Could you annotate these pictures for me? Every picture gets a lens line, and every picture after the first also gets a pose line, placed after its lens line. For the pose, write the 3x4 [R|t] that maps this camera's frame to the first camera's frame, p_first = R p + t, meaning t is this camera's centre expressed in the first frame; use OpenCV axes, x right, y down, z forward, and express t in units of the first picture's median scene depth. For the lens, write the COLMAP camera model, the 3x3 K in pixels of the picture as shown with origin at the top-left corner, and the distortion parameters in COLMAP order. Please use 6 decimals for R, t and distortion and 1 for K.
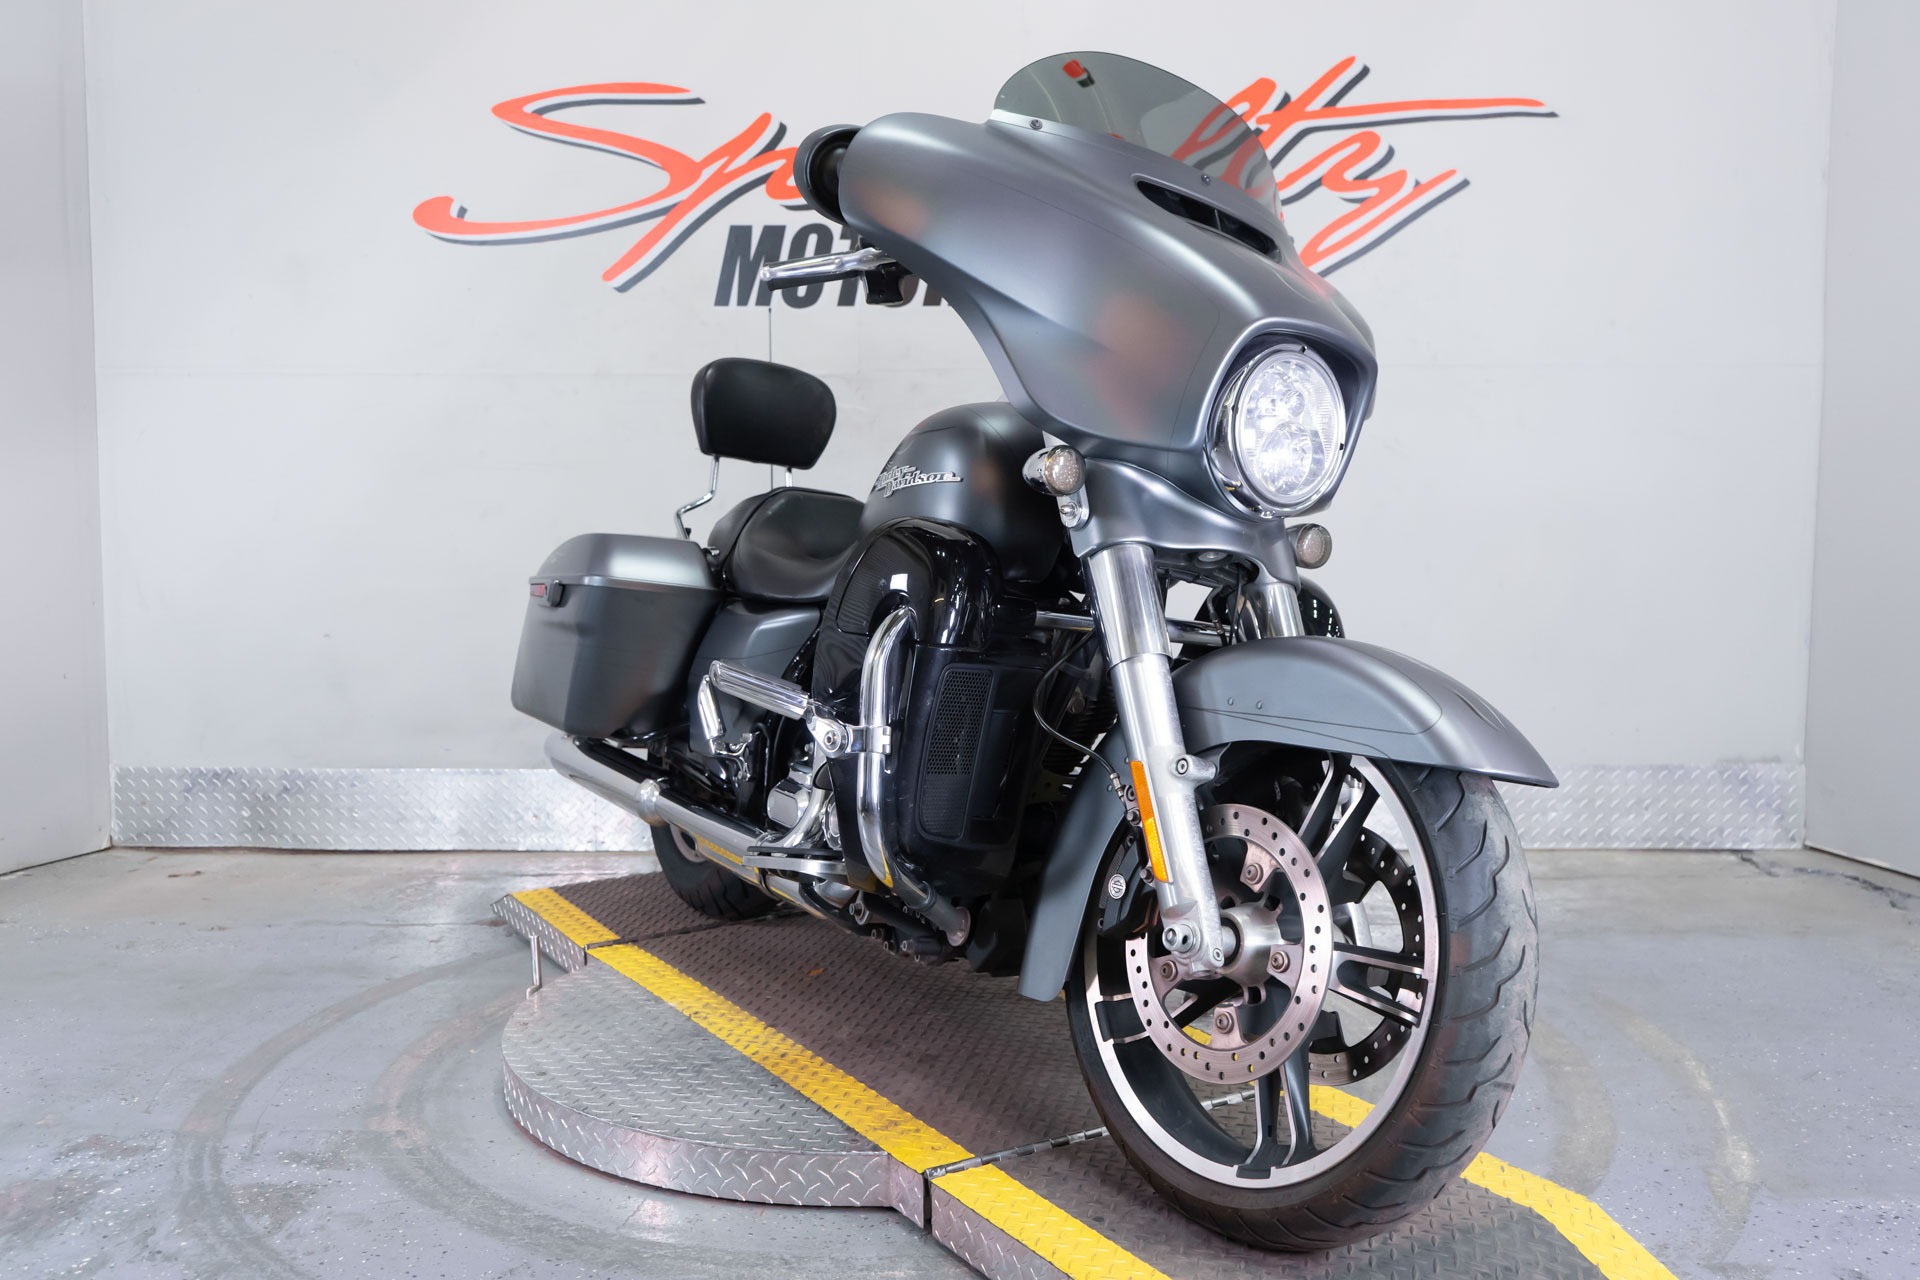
lens RADIAL K [[1678.2, 0, 936.5], [0, 1678.2, 649.6], [0, 0, 1]] dist [-0.008173, -0.008090]
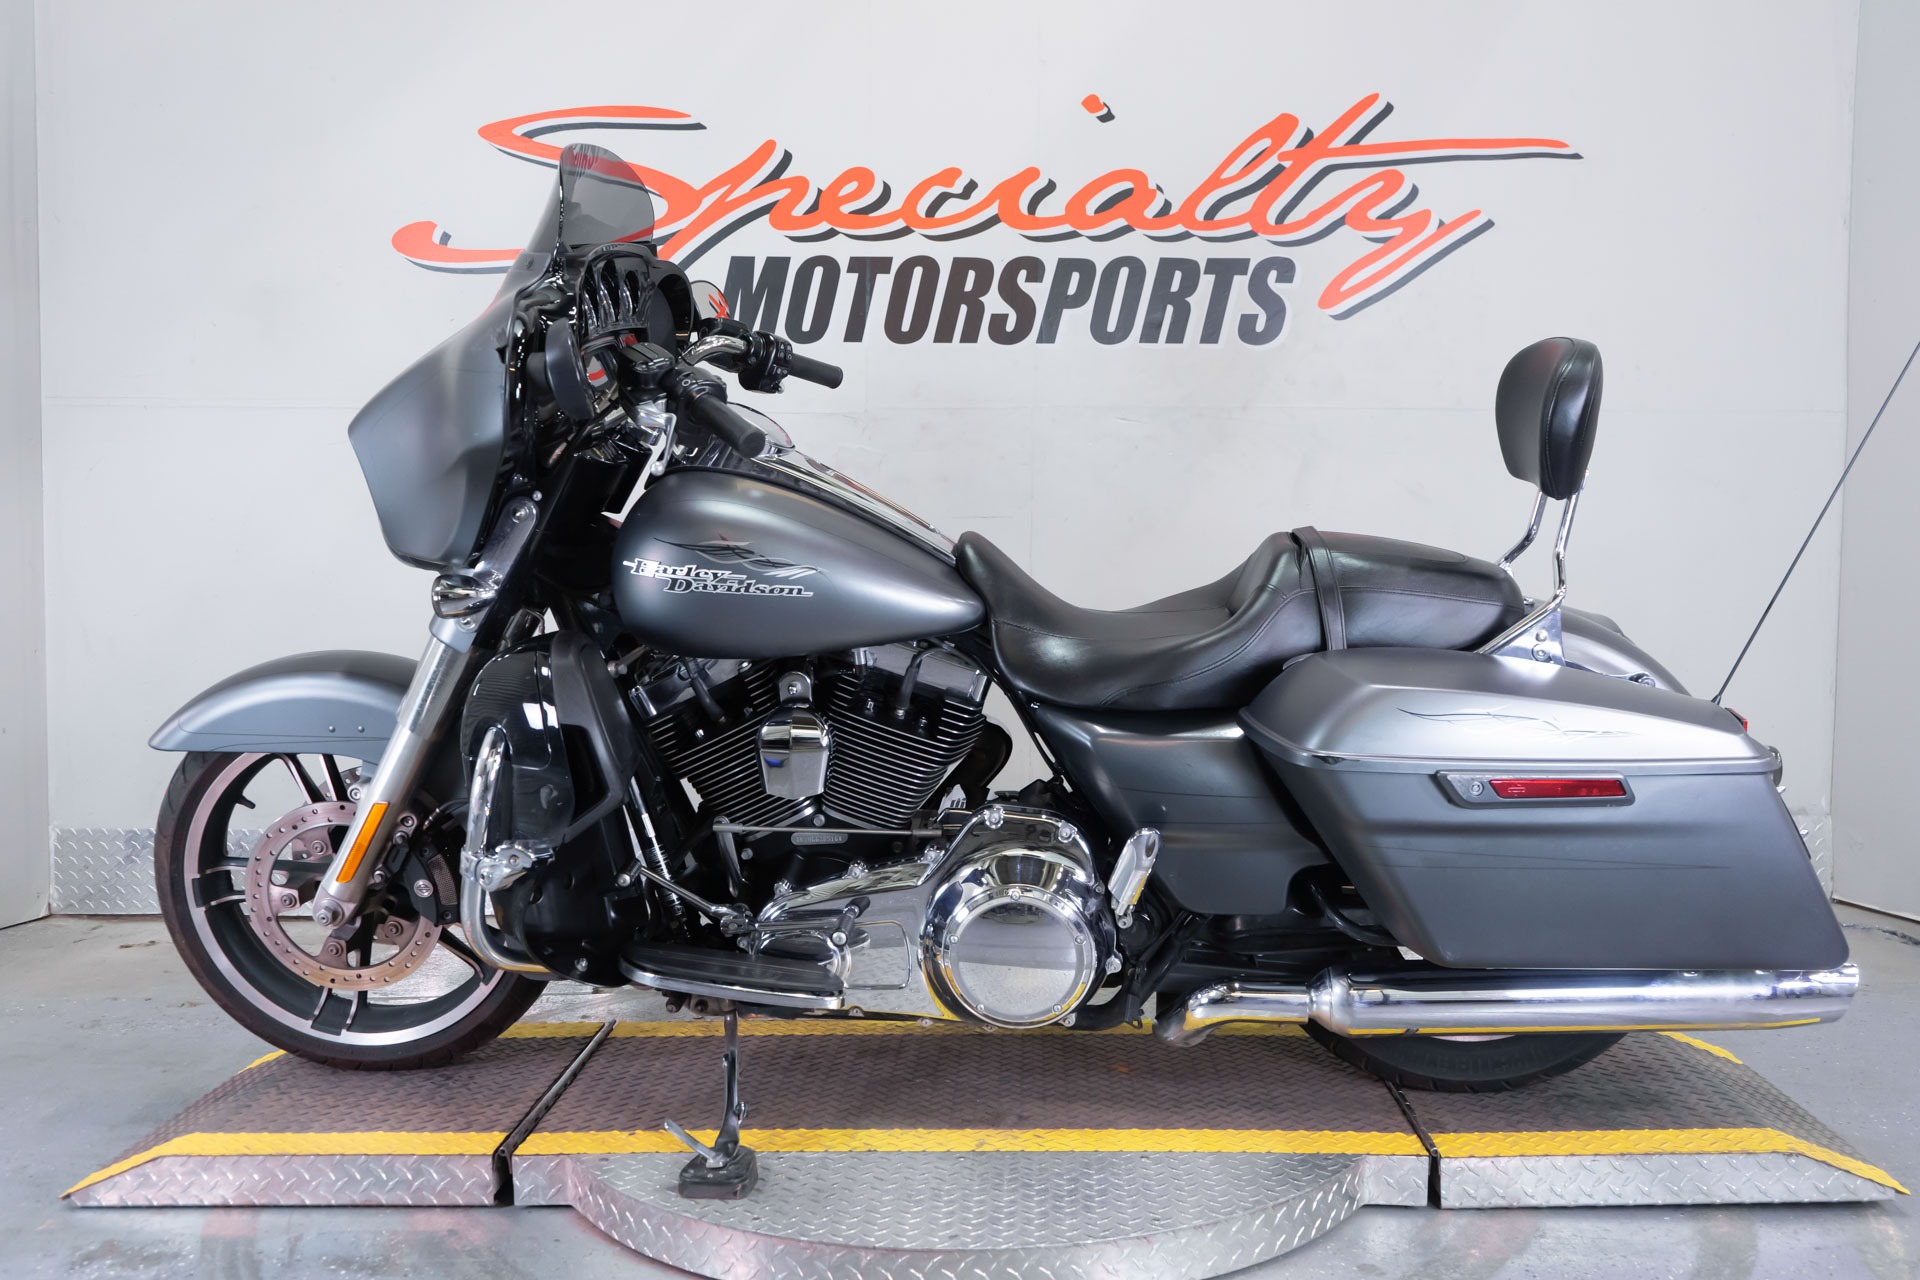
lens RADIAL K [[1731.7, 0, 961.4], [0, 1731.7, 644.7], [0, 0, 1]] dist [-0.002737, -0.014804]
pose [[0.998230, 0.000934, 0.059468, -0.052736], [0.000894, 0.999528, -0.030709, -0.001653], [-0.059468, 0.030708, 0.997758, 0.016345]]
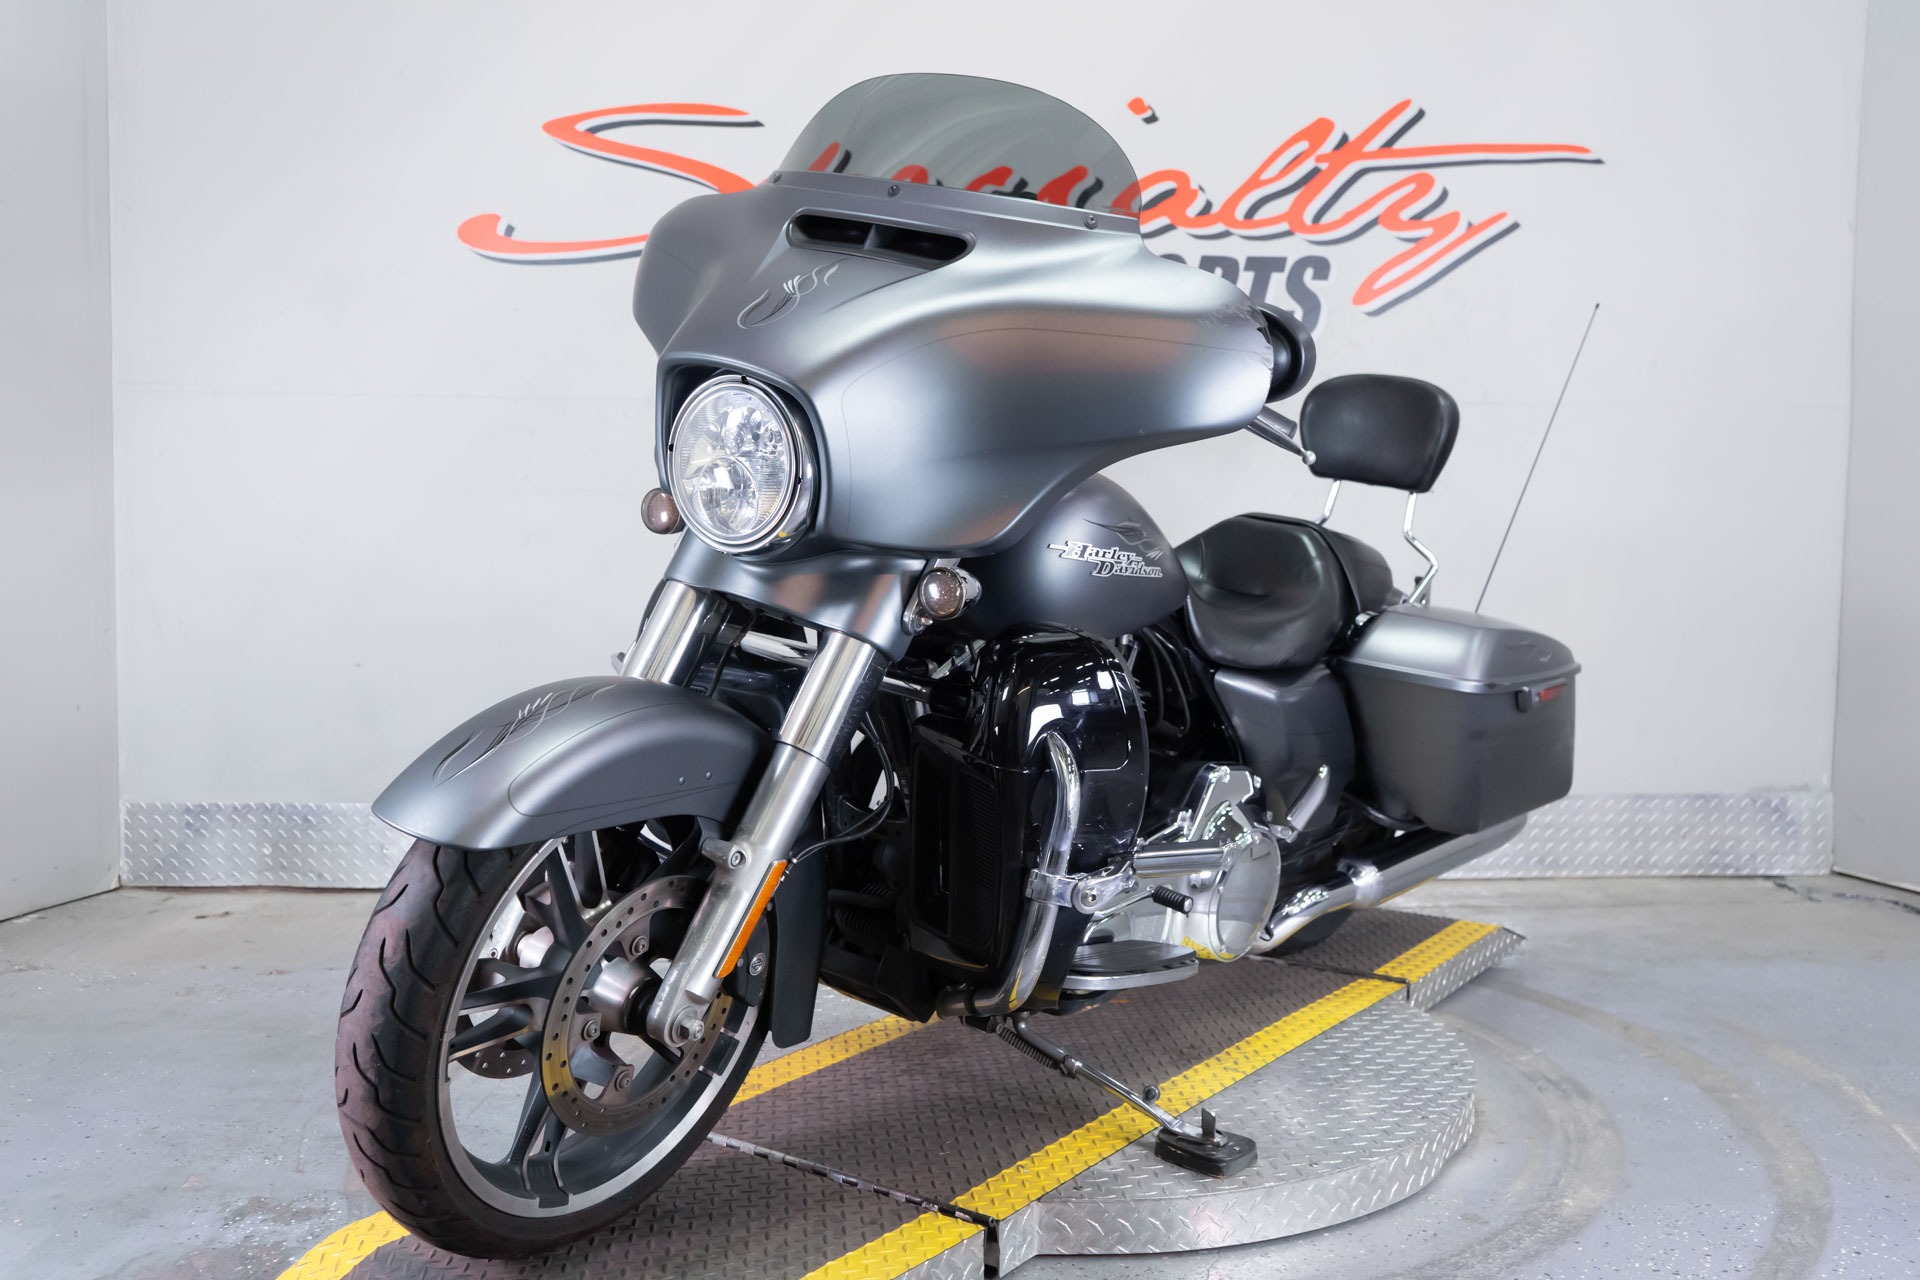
lens RADIAL K [[1678.2, 0, 977.5], [0, 1678.2, 643.5], [0, 0, 1]] dist [-0.008173, -0.008090]
pose [[0.996548, 0.003383, 0.082954, -0.096349], [-0.001636, 0.999776, -0.021114, -0.000964], [-0.083006, 0.020906, 0.996330, 0.012526]]
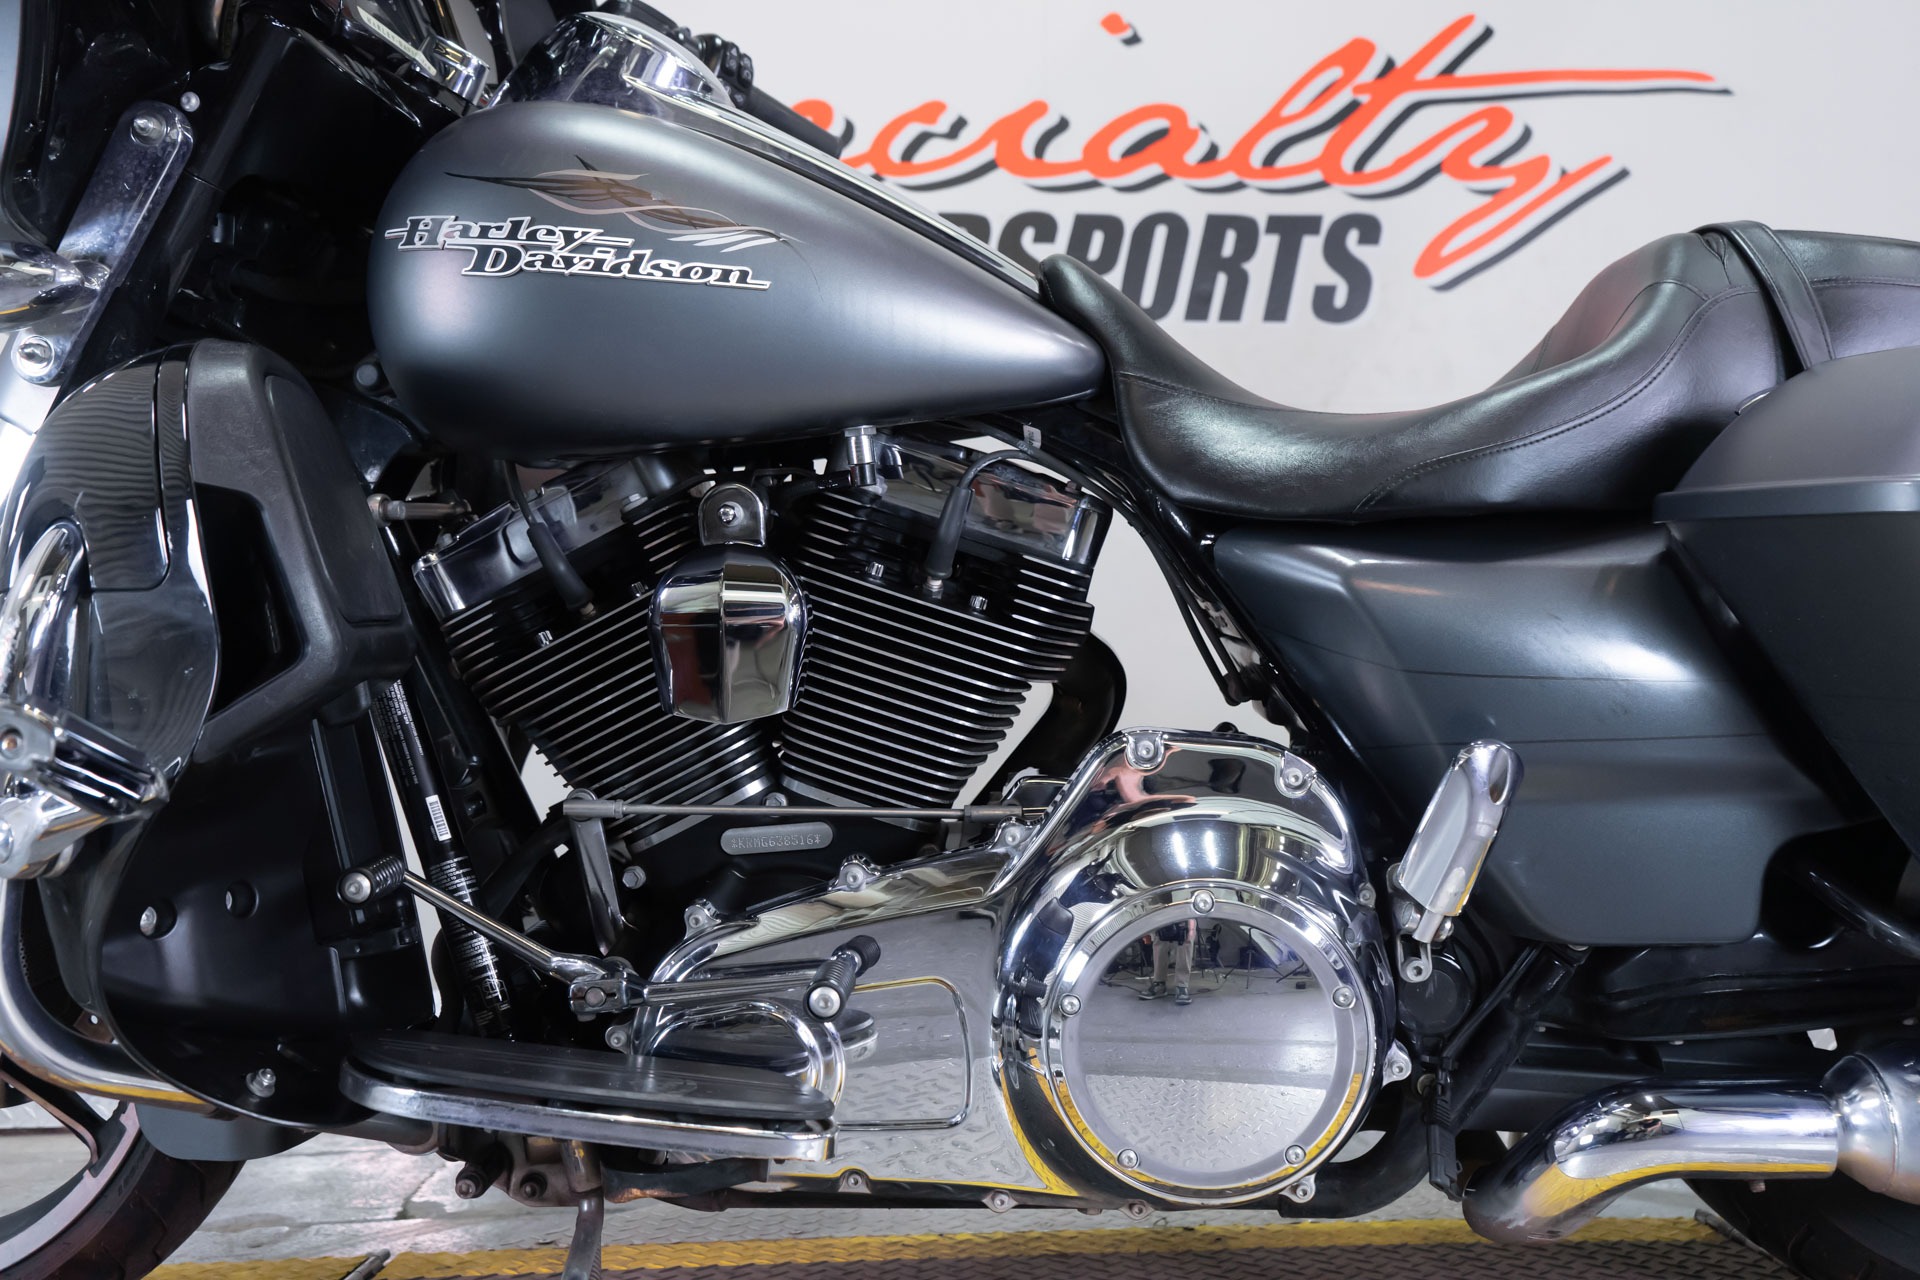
lens RADIAL K [[1678.2, 0, 953.3], [0, 1678.2, 623.1], [0, 0, 1]] dist [-0.008173, -0.008090]
pose [[0.994931, 0.001889, 0.100538, -0.065278], [0.018898, 0.978496, -0.205397, 0.073358], [-0.098764, 0.206256, 0.973501, 0.330051]]
